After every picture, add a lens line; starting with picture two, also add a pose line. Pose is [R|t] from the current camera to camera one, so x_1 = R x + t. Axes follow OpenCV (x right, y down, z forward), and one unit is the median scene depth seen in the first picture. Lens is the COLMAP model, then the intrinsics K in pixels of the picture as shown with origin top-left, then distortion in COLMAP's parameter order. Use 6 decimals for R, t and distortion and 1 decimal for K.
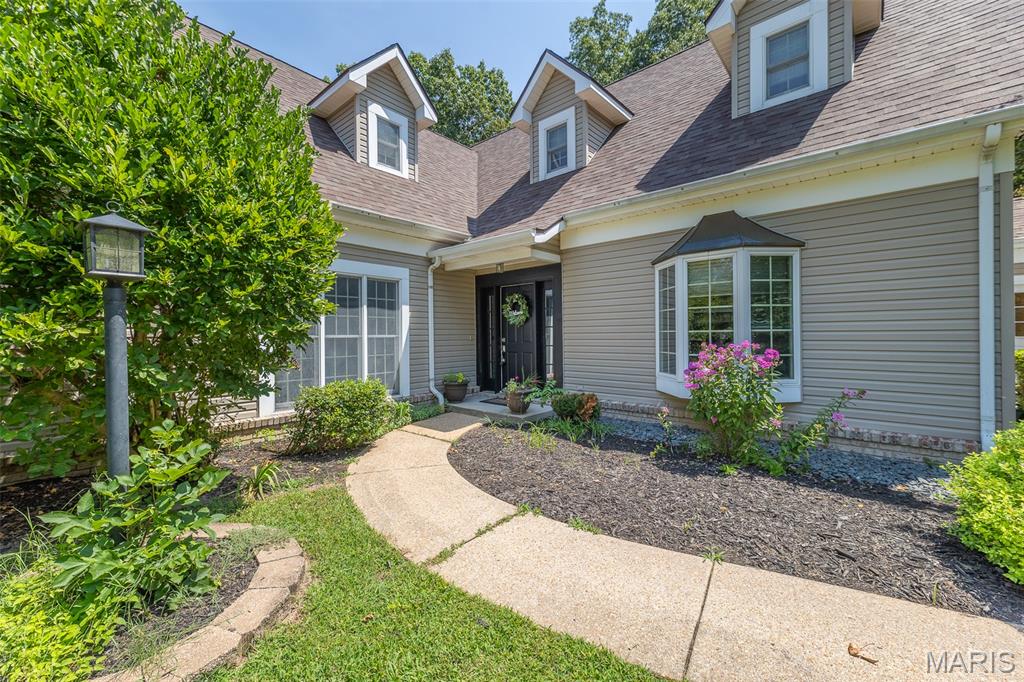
lens RADIAL K [[410.0, 0, 509.3], [0, 410.0, 334.3], [0, 0, 1]] dist [0.014049, -0.000859]
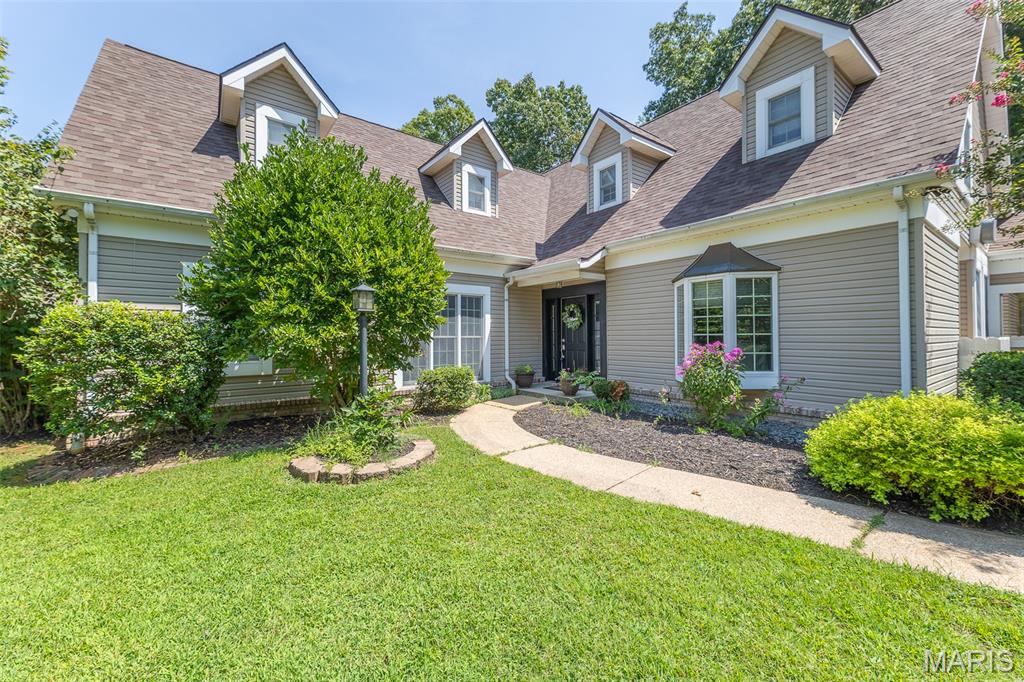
lens RADIAL K [[410.0, 0, 510.0], [0, 410.0, 335.9], [0, 0, 1]] dist [0.014049, -0.000859]
pose [[0.979285, 0.004882, -0.202428, 0.115969], [-0.004787, 0.999988, 0.000956, -0.001088], [0.202430, 0.000033, 0.979297, -0.385943]]
